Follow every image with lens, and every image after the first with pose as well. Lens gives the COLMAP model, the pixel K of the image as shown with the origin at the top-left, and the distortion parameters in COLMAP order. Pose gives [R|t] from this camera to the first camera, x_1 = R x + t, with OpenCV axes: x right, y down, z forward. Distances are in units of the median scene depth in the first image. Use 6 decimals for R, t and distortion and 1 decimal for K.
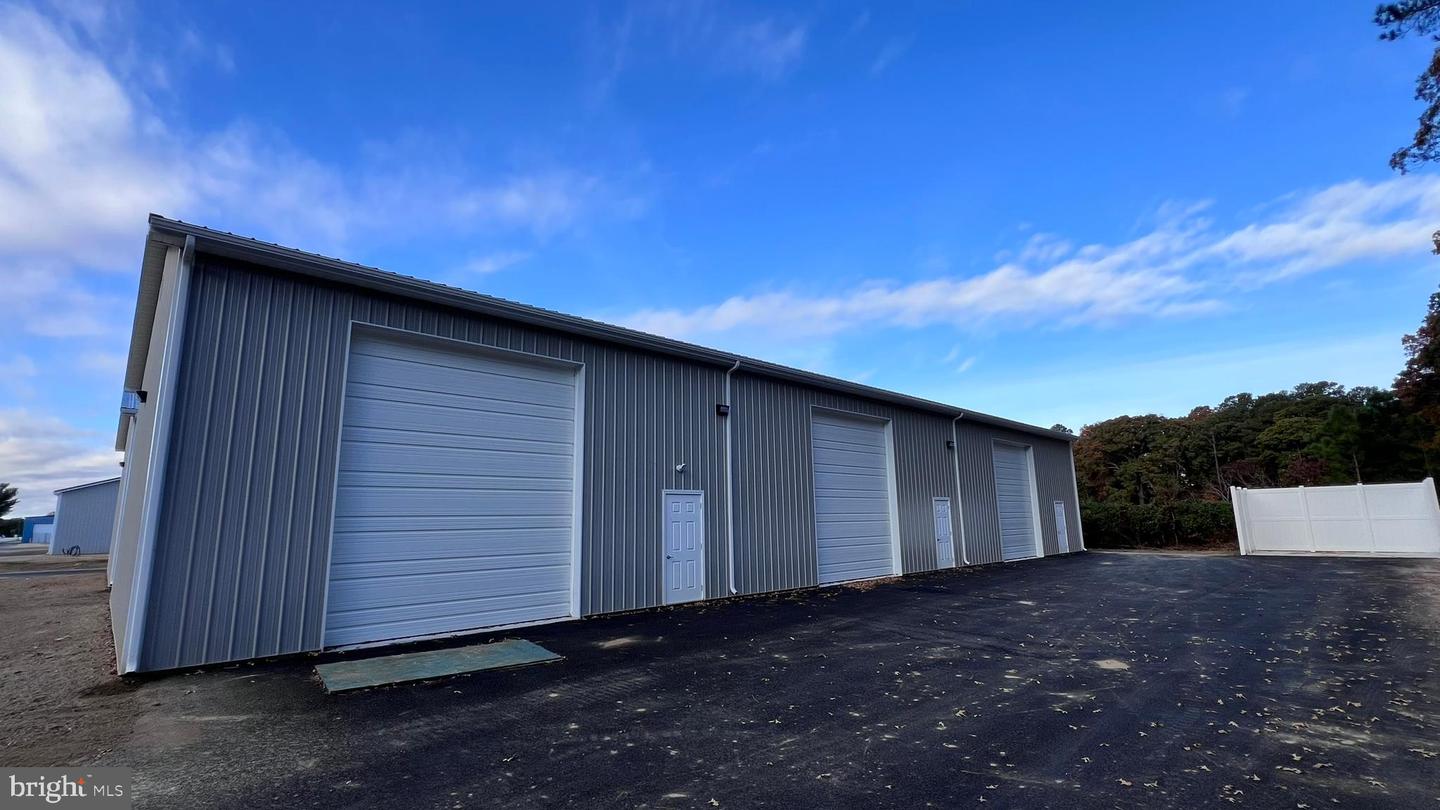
lens RADIAL K [[671.9, 0, 752.3], [0, 671.9, 404.8], [0, 0, 1]] dist [0.016646, 0.000250]
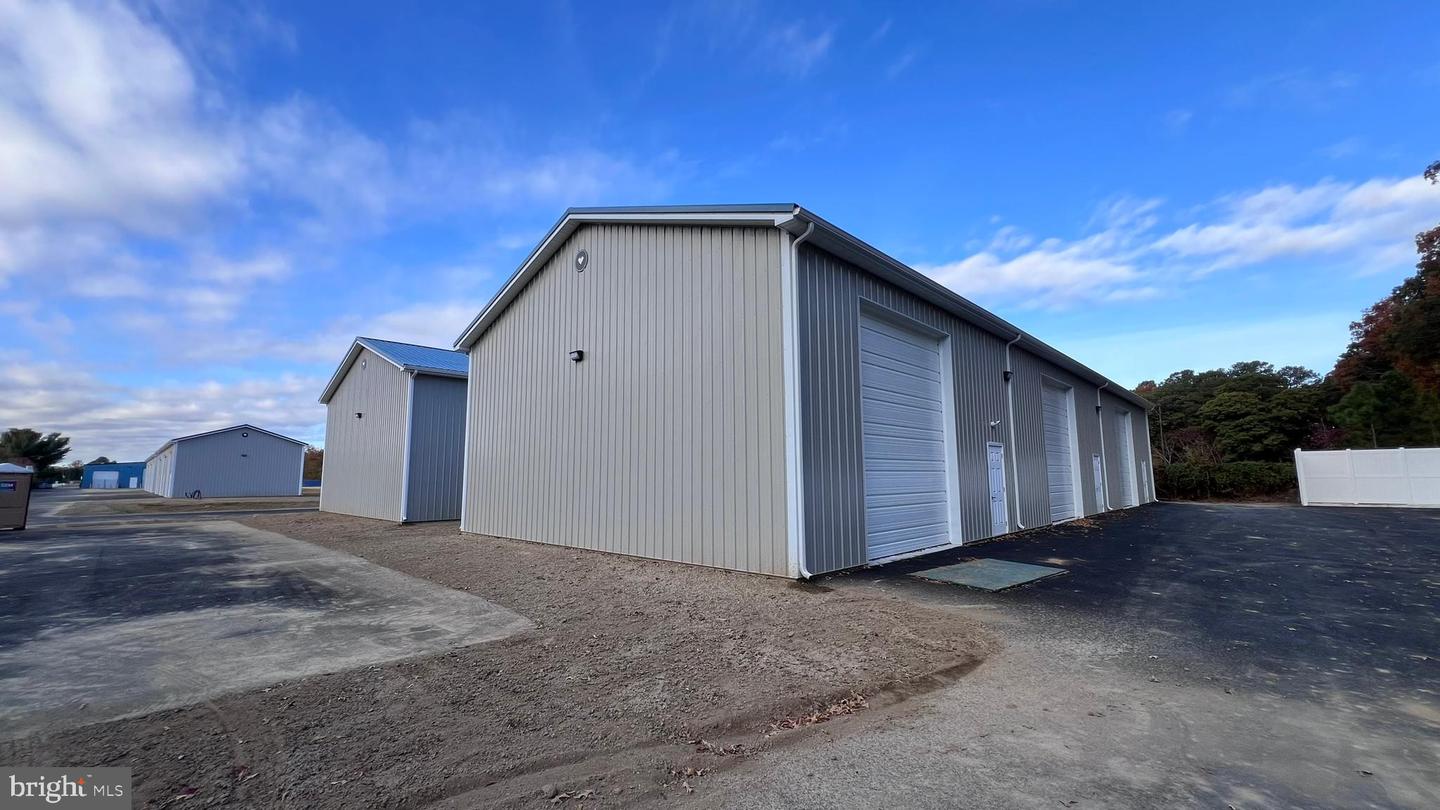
lens RADIAL K [[600.1, 0, 695.4], [0, 600.1, 399.1], [0, 0, 1]] dist [0.018020, 0.000300]
pose [[0.998657, 0.016064, 0.049264, -0.161476], [-0.018153, 0.998942, 0.042242, 0.003439], [-0.048533, -0.043080, 0.997892, -0.002303]]
